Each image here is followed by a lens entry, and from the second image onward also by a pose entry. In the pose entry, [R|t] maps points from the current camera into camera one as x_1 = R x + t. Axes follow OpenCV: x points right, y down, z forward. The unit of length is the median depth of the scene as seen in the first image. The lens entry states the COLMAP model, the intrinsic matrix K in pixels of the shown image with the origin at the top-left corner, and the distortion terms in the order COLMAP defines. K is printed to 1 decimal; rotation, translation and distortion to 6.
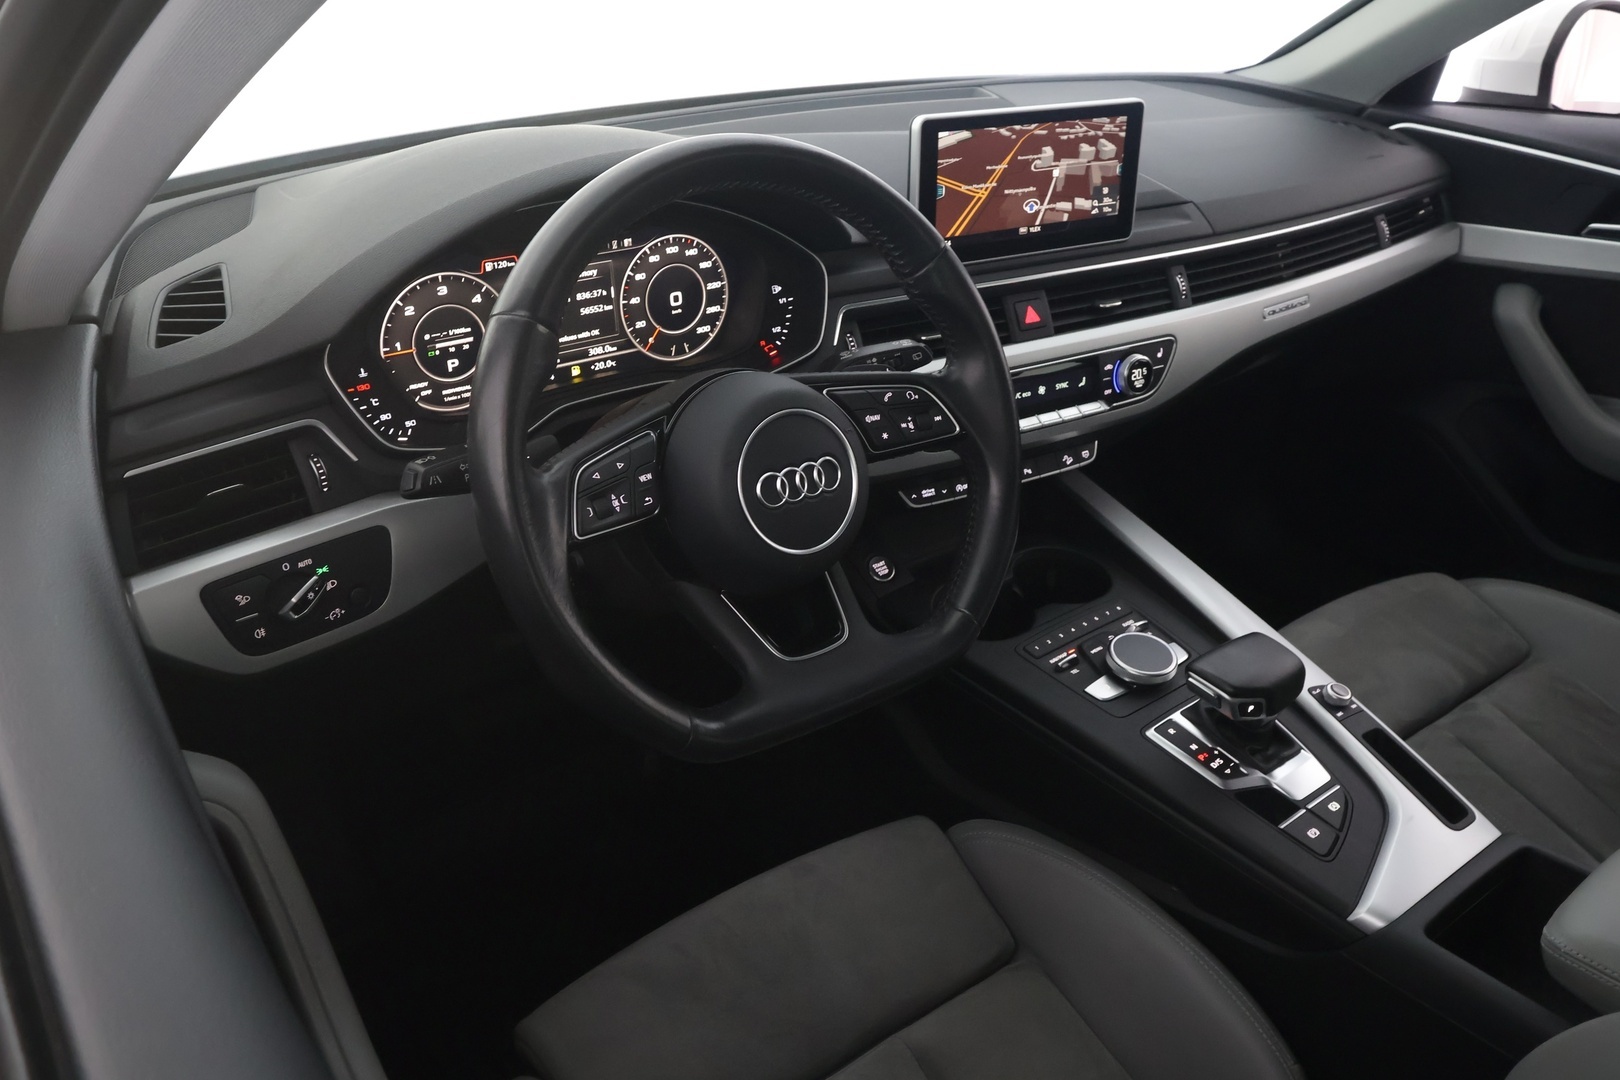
lens RADIAL K [[1265.8, 0, 803.0], [0, 1265.8, 544.2], [0, 0, 1]] dist [-0.001343, 0.010567]
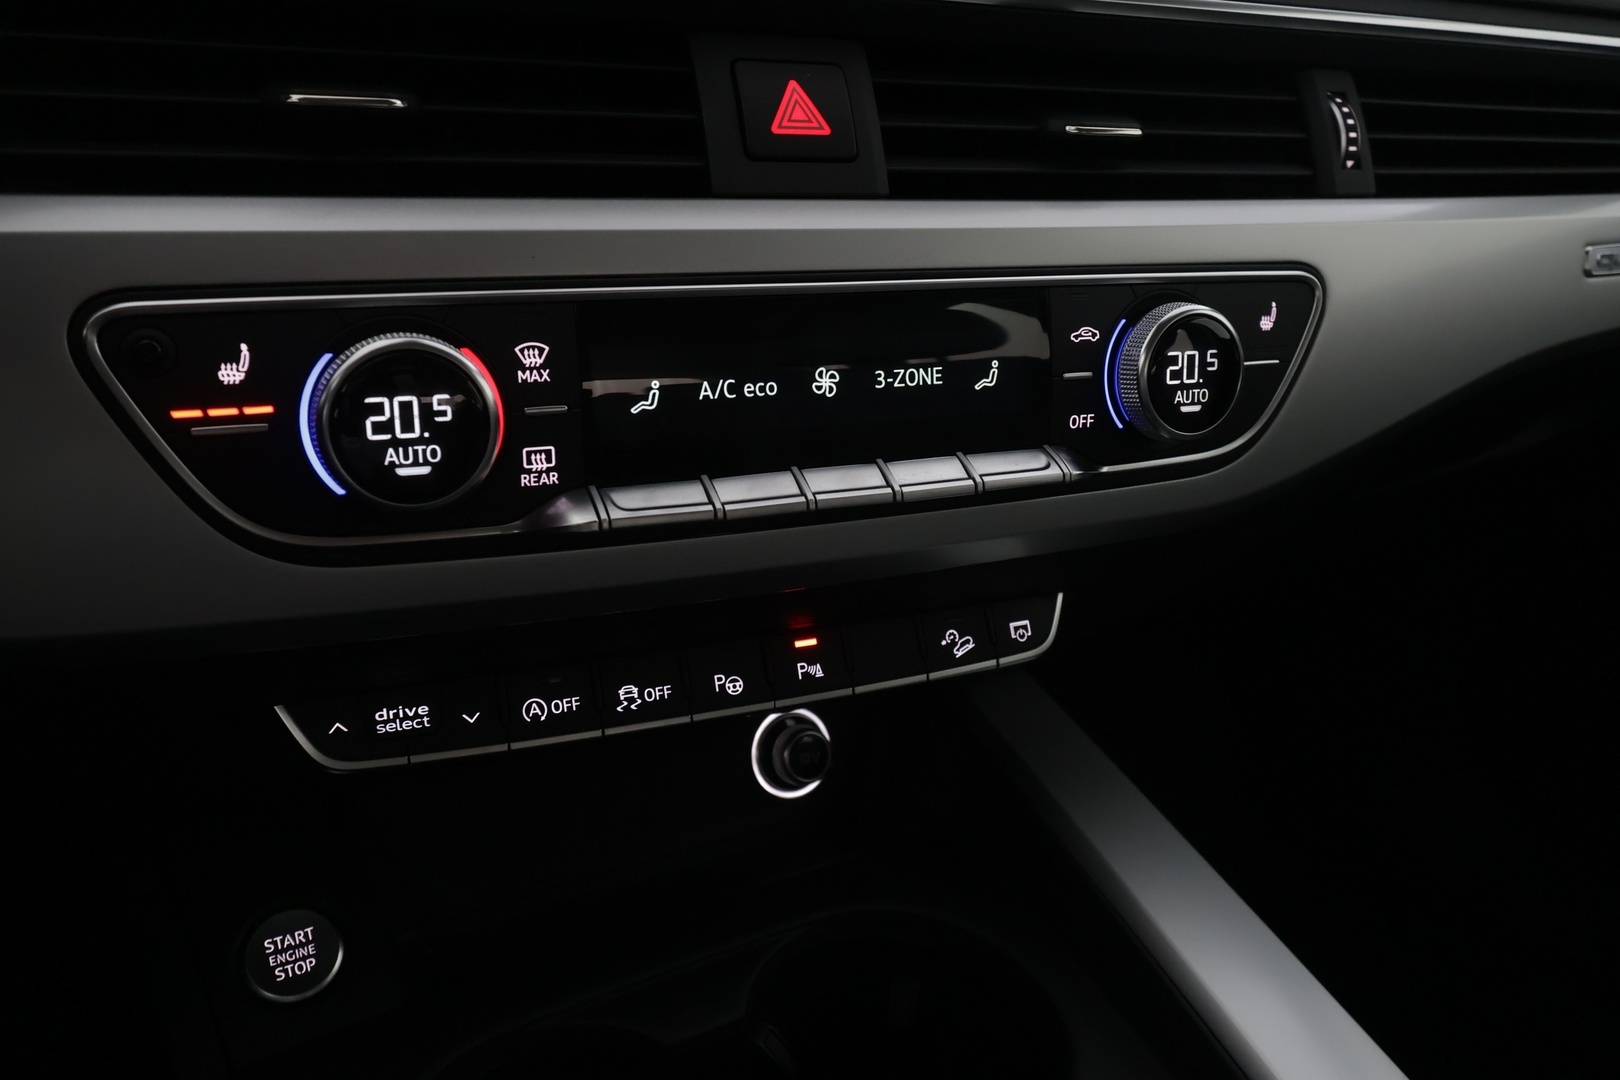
lens RADIAL K [[1265.8, 0, 803.9], [0, 1265.8, 532.5], [0, 0, 1]] dist [-0.001343, 0.010567]
pose [[0.993793, 0.072164, -0.084660, 0.210778], [-0.083467, 0.986821, -0.138627, -0.050698], [0.073540, 0.144833, 0.986719, 0.734527]]
